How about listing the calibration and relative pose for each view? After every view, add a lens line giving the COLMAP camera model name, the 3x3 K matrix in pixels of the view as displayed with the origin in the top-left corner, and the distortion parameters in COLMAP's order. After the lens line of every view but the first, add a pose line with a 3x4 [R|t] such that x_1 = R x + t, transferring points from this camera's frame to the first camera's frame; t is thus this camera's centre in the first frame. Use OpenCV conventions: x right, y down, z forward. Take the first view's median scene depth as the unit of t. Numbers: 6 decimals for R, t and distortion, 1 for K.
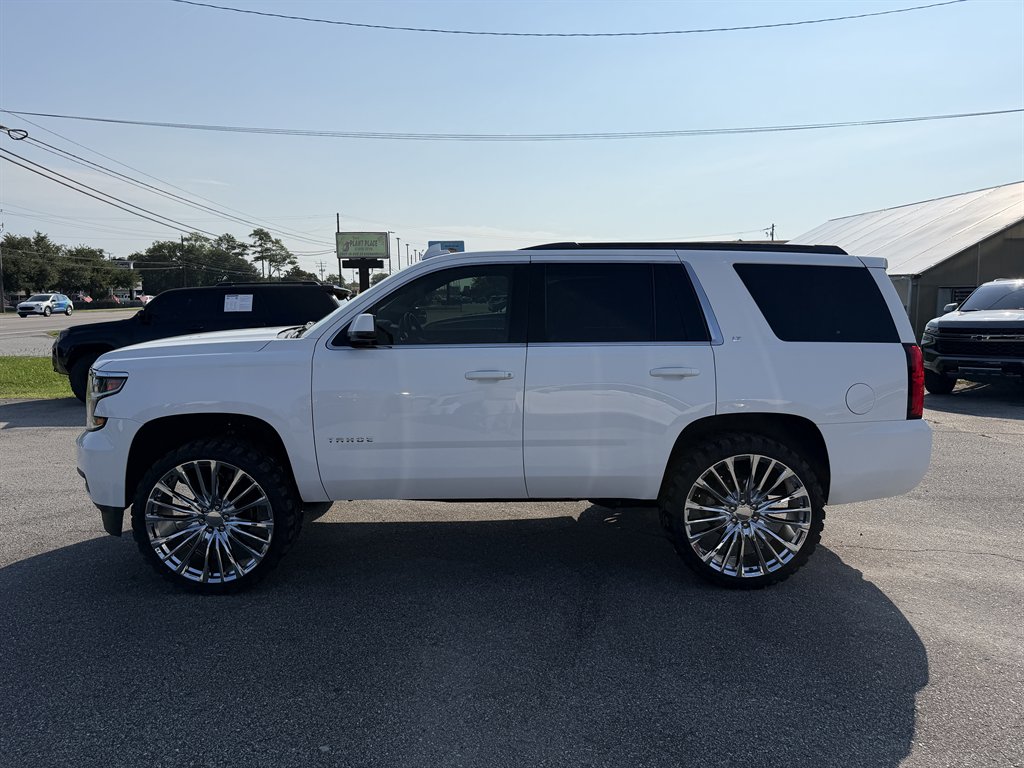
lens RADIAL K [[732.3, 0, 514.8], [0, 732.3, 387.5], [0, 0, 1]] dist [0.040075, -0.042498]
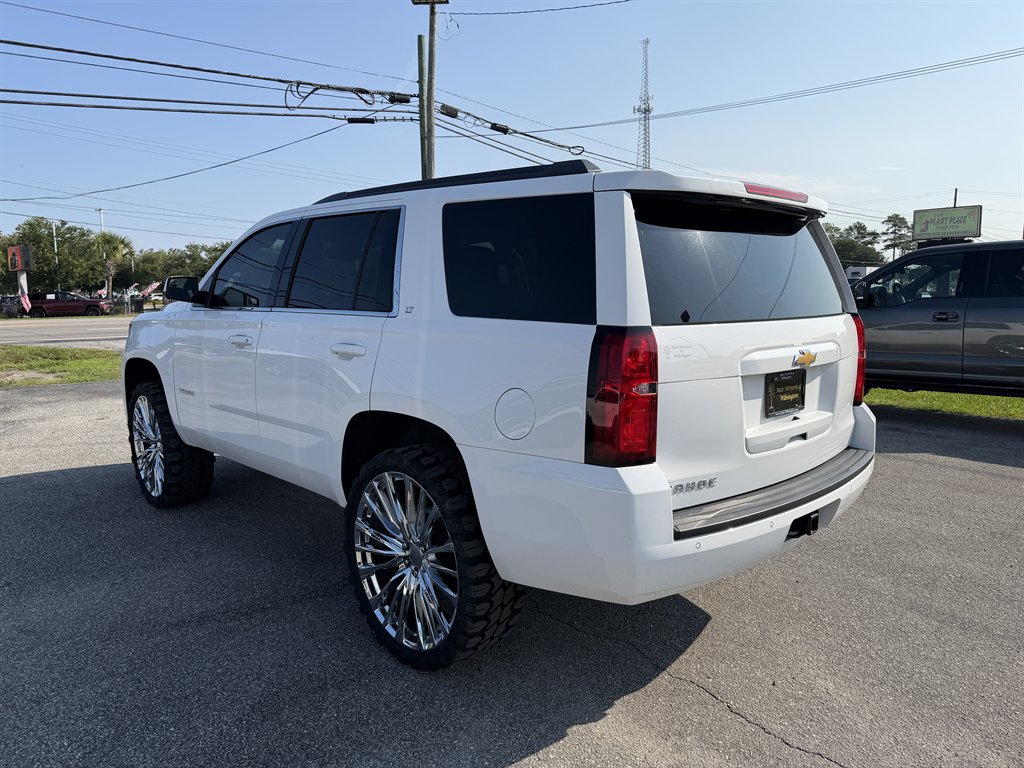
lens RADIAL K [[730.4, 0, 512.0], [0, 730.4, 384.0], [0, 0, 1]] dist [0.062013, -0.088116]
pose [[0.678666, 0.095987, -0.728147, 0.882878], [-0.091307, 0.994758, 0.046031, -0.035765], [0.728749, 0.035245, 0.683873, 0.580800]]
